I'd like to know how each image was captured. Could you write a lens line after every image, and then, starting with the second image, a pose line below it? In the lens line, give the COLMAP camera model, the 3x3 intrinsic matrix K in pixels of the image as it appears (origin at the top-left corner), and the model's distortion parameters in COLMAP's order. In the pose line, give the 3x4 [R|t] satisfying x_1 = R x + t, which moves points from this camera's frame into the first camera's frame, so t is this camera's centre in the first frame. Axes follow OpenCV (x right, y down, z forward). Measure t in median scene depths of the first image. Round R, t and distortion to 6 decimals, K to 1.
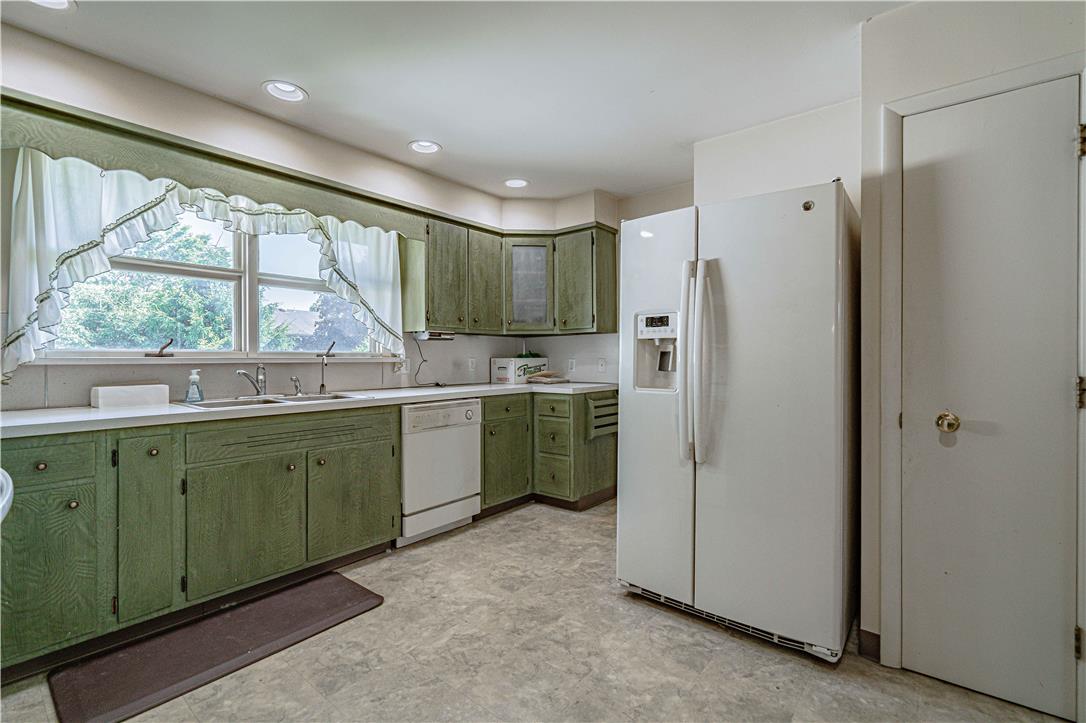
lens RADIAL K [[495.2, 0, 540.1], [0, 495.2, 357.6], [0, 0, 1]] dist [-0.006951, 0.001302]
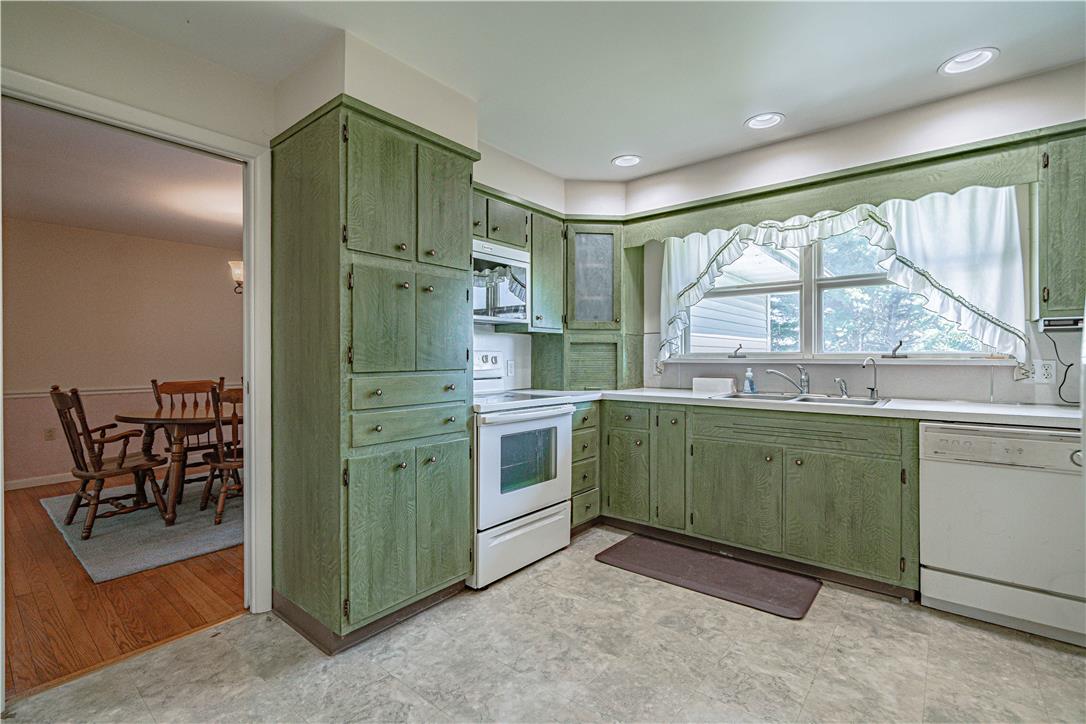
lens RADIAL K [[495.2, 0, 542.6], [0, 495.2, 358.1], [0, 0, 1]] dist [-0.006951, 0.001302]
pose [[-0.012524, 0.001808, -0.999920, 0.587718], [-0.003646, 0.999992, 0.001853, -0.001963], [0.999915, 0.003669, -0.012517, 0.494815]]
